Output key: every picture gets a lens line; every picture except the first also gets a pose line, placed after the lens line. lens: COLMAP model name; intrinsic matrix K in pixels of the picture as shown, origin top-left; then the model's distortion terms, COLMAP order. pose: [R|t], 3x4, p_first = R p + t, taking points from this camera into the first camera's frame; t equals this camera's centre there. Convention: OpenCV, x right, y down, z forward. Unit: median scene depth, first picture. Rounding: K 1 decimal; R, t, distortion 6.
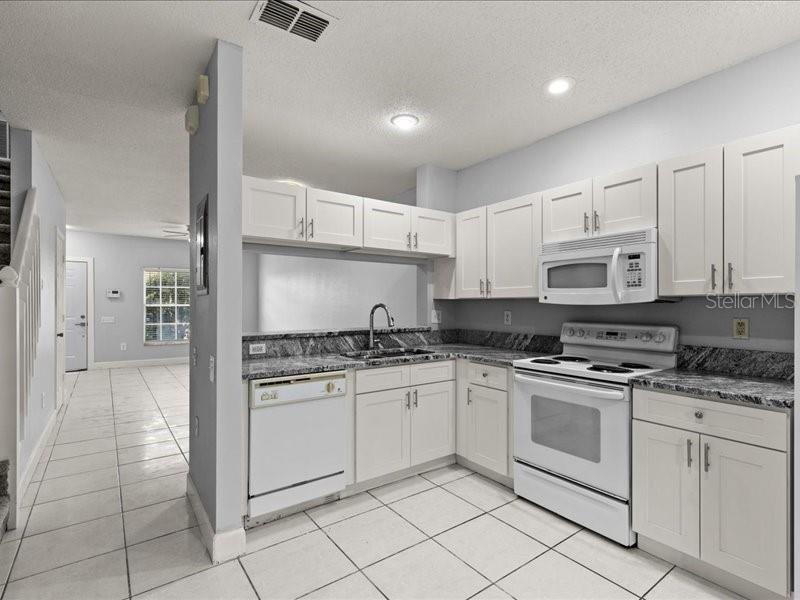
lens RADIAL K [[412.1, 0, 399.3], [0, 412.1, 304.1], [0, 0, 1]] dist [0.001457, 0.000024]
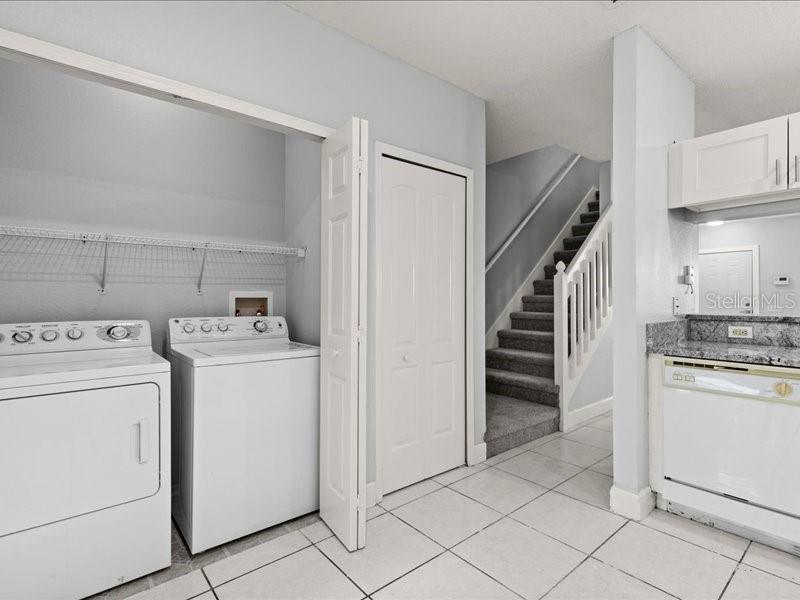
lens RADIAL K [[396.2, 0, 413.4], [0, 396.2, 299.3], [0, 0, 1]] dist [-0.000077, -0.000522]
pose [[0.075755, 0.000882, -0.997126, 0.454905], [0.003299, 0.999994, 0.001135, 0.042793], [0.997121, -0.003376, 0.075751, 0.302283]]
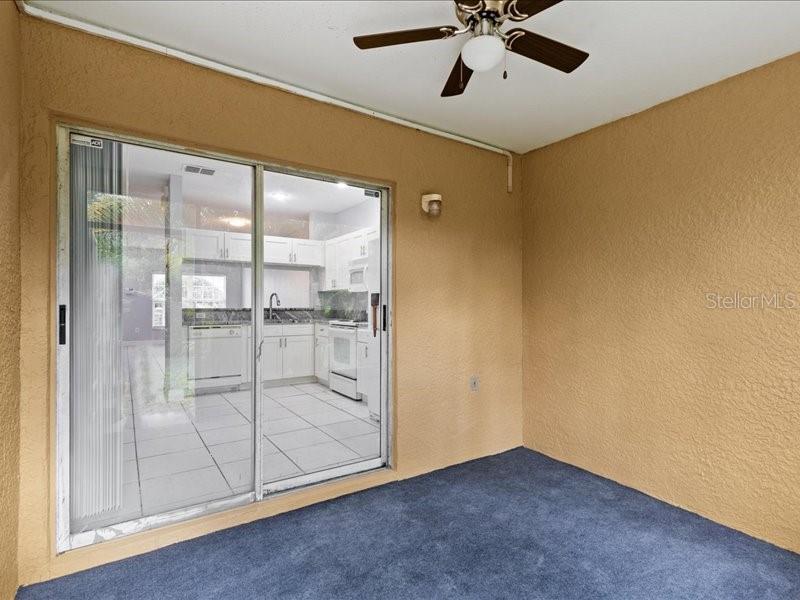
lens RADIAL K [[394.2, 0, 402.3], [0, 394.2, 306.1], [0, 0, 1]] dist [0.000360, -0.000051]
pose [[0.999950, -0.000261, -0.009993, 0.682596], [0.000287, 0.999996, 0.002634, 0.066198], [0.009992, -0.002636, 0.999947, -0.924460]]
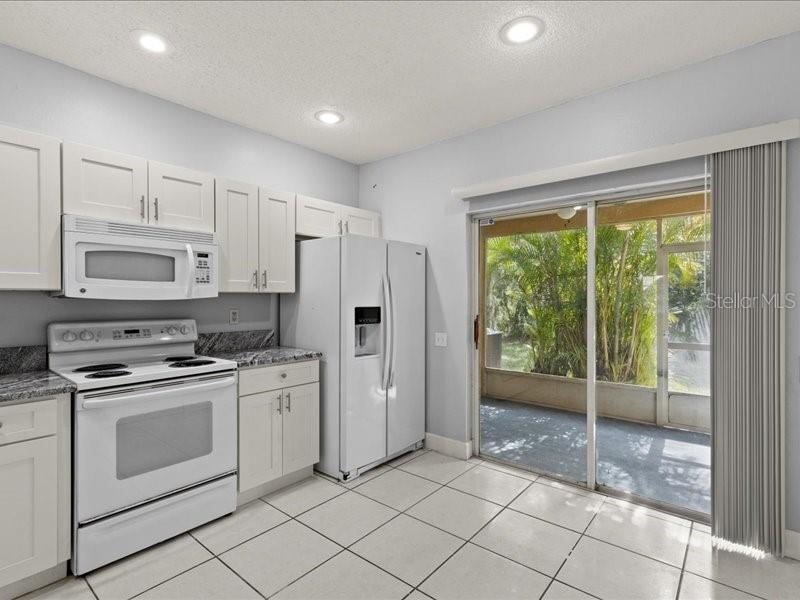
lens RADIAL K [[396.2, 0, 413.4], [0, 396.2, 299.3], [0, 0, 1]] dist [-0.000077, -0.000522]
pose [[-0.261432, -0.002981, 0.965217, -0.526393], [0.001068, 0.999994, 0.003378, -0.002011], [-0.965221, 0.001914, -0.261427, 0.668761]]
